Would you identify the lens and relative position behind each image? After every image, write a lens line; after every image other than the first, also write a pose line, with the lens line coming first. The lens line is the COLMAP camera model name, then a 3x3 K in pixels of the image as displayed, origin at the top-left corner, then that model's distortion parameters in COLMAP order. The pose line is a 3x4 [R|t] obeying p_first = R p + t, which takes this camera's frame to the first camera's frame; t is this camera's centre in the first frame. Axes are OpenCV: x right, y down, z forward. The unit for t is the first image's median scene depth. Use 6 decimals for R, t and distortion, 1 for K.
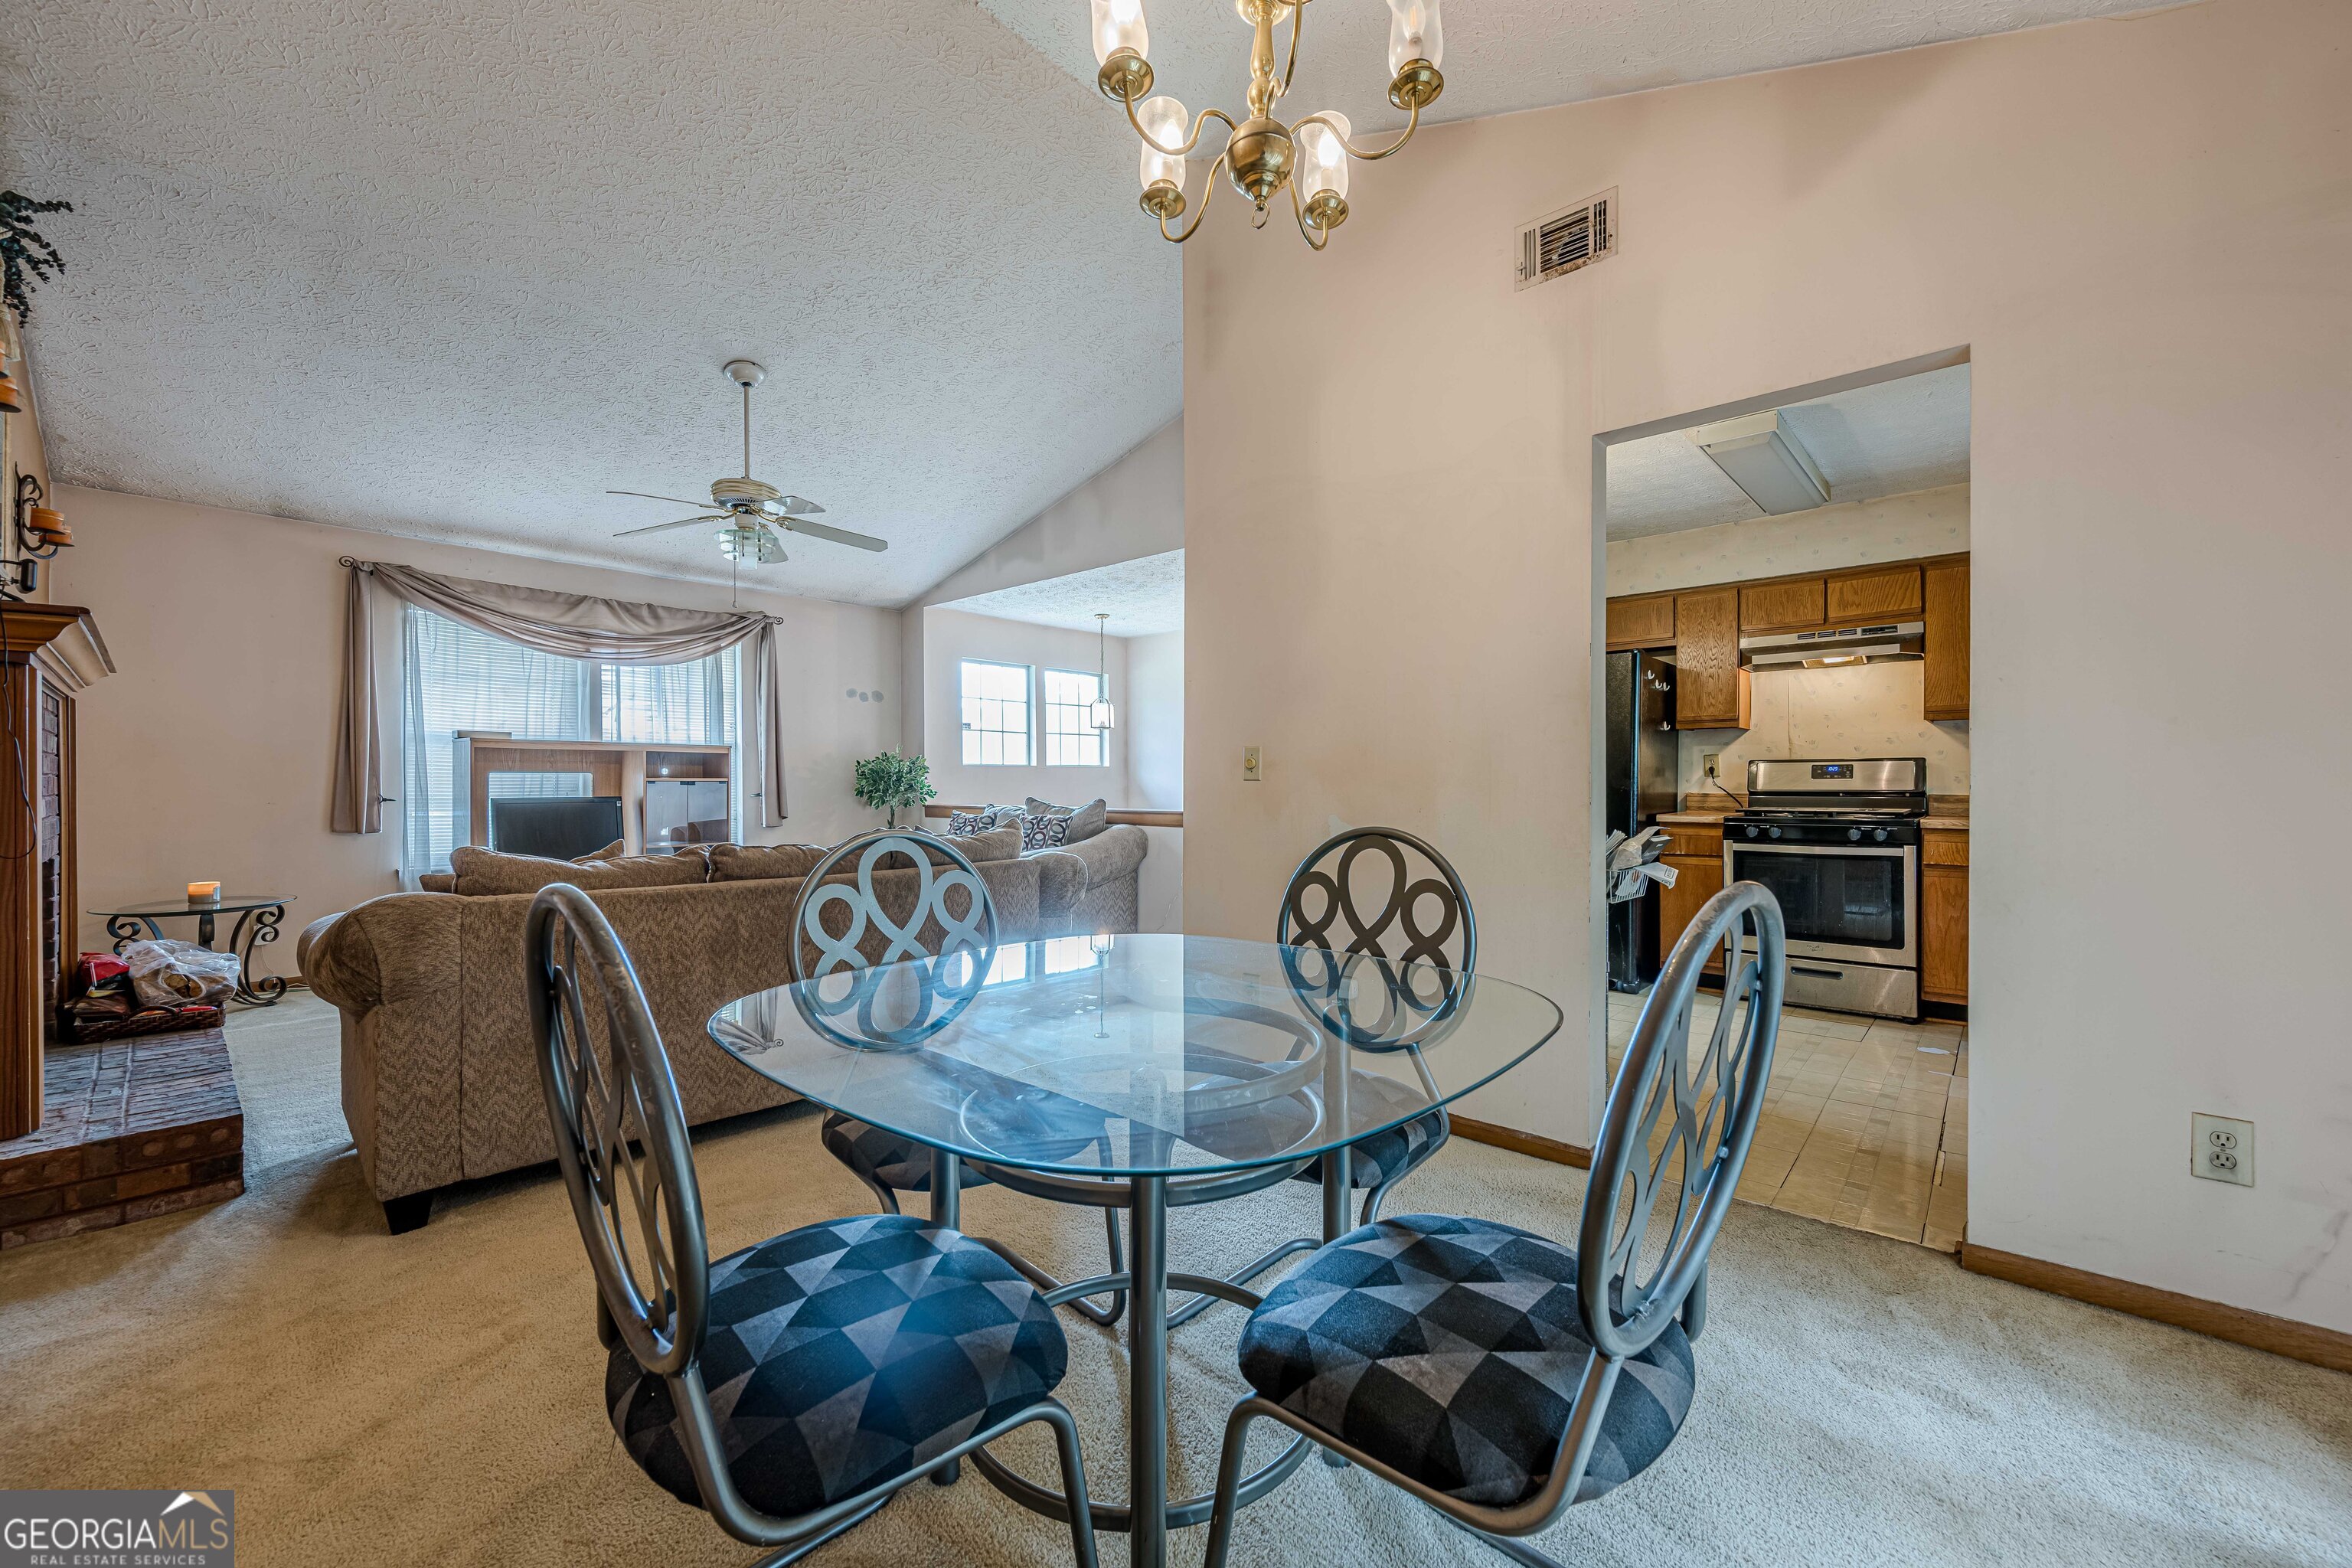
lens RADIAL K [[953.1, 0, 1167.1], [0, 953.1, 789.1], [0, 0, 1]] dist [0.000120, 0.000492]
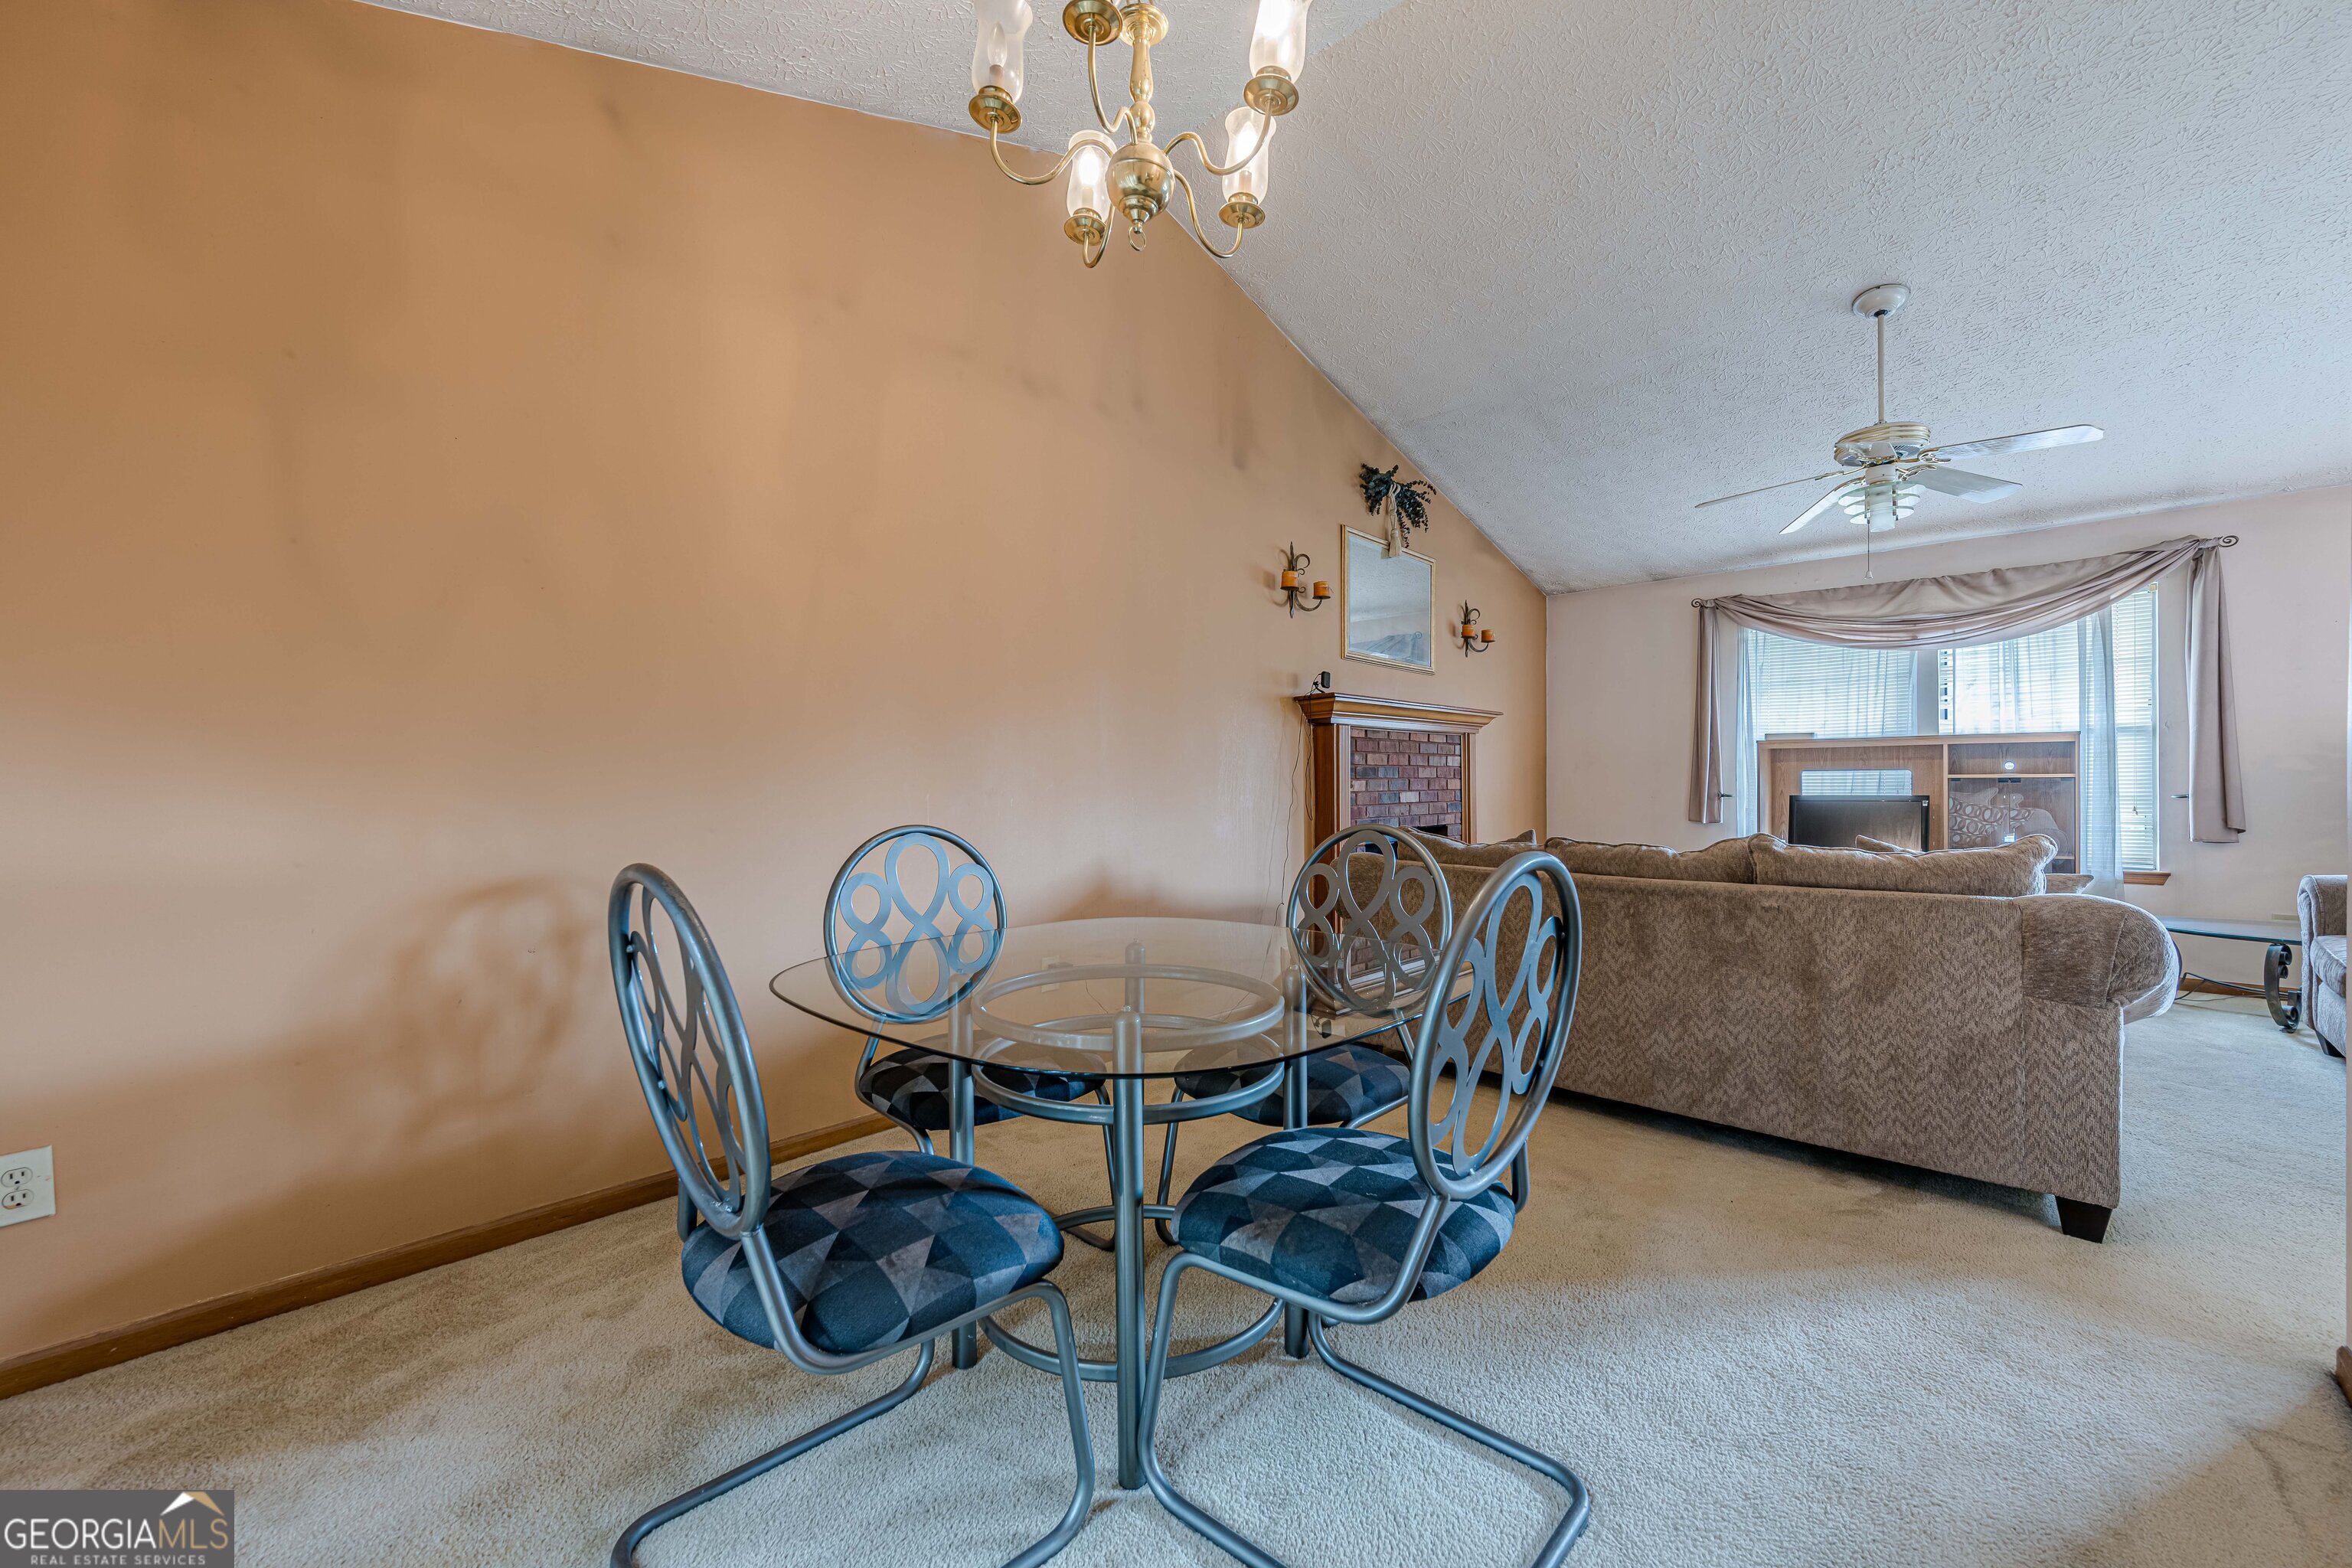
lens RADIAL K [[915.1, 0, 1184.4], [0, 915.1, 786.9], [0, 0, 1]] dist [-0.000901, 0.000888]
pose [[0.007984, 0.003408, -0.999962, 0.283201], [0.001778, 0.999993, 0.003422, -0.004505], [0.999967, -0.001806, 0.007978, 0.285274]]
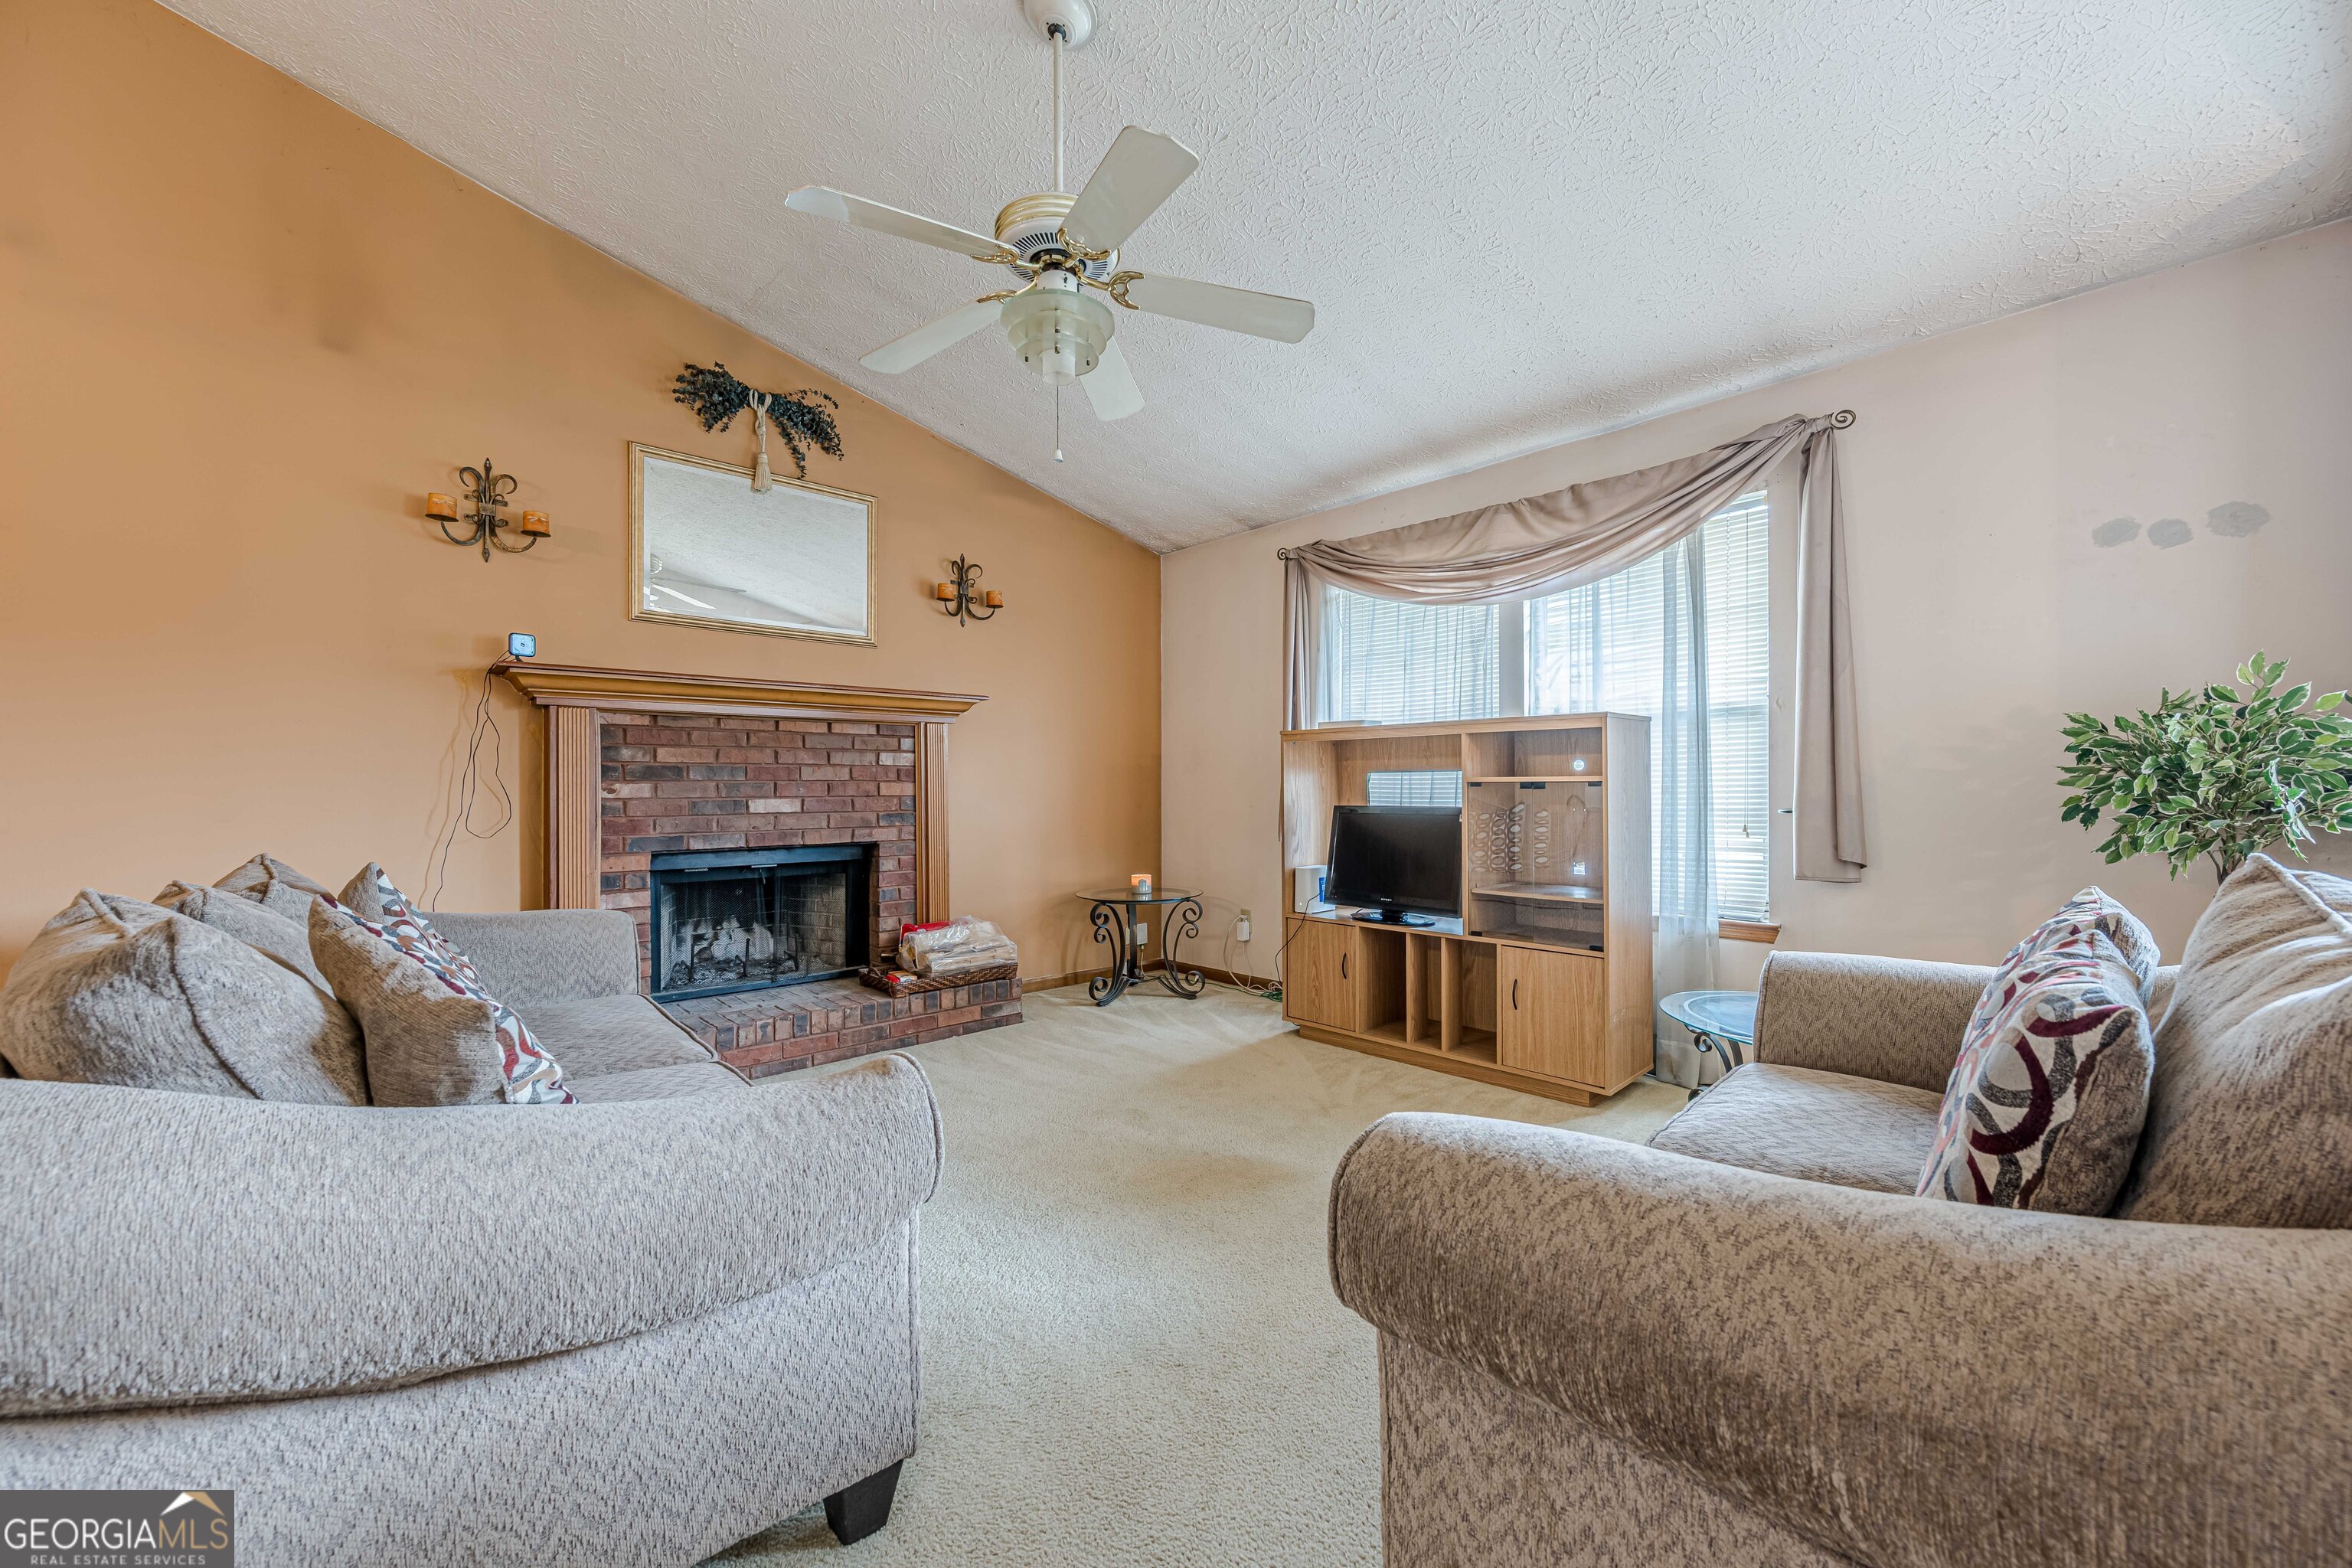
lens RADIAL K [[897.1, 0, 1155.4], [0, 897.1, 787.1], [0, 0, 1]] dist [-0.001812, -0.000331]
pose [[-0.072289, 0.000727, -0.997383, 0.038366], [-0.001172, 0.999999, 0.000814, -0.005734], [0.997383, 0.001227, -0.072288, 0.823767]]
